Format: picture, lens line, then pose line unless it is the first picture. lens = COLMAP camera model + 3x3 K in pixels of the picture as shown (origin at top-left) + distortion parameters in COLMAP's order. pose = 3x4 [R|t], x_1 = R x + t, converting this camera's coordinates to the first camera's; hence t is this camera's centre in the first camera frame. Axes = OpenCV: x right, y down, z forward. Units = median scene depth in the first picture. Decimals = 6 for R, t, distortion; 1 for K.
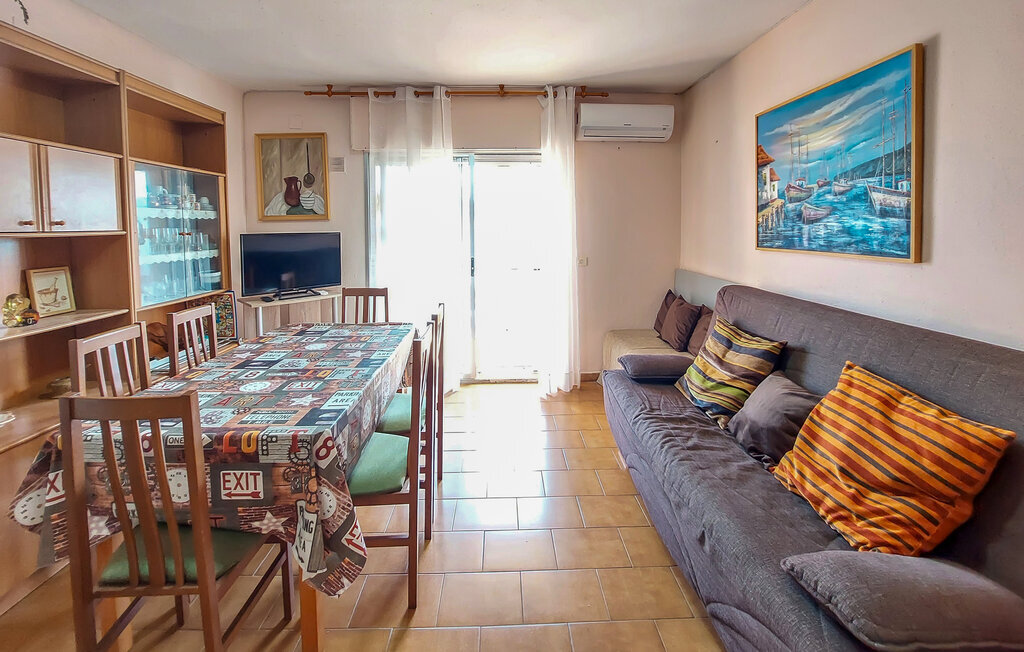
lens RADIAL K [[415.8, 0, 487.1], [0, 415.8, 243.3], [0, 0, 1]] dist [-0.008135, -0.001517]
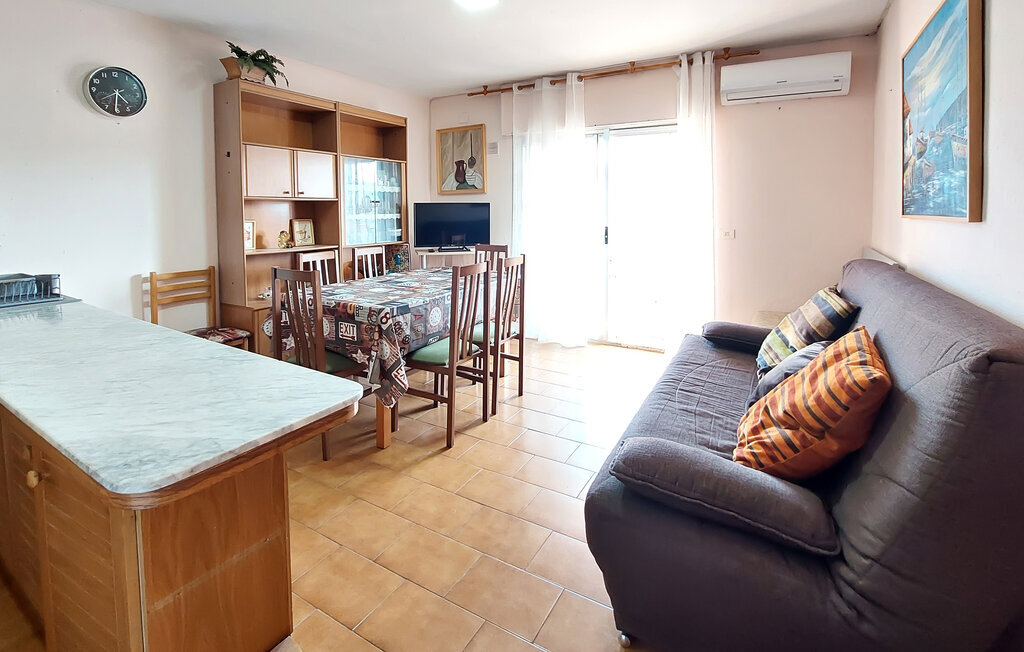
lens RADIAL K [[456.7, 0, 529.5], [0, 456.7, 220.4], [0, 0, 1]] dist [0.001786, -0.000627]
pose [[0.882667, 0.007552, -0.469939, 0.486674], [-0.014243, 0.999841, -0.010685, 0.048999], [0.469783, 0.016124, 0.882634, -0.188230]]
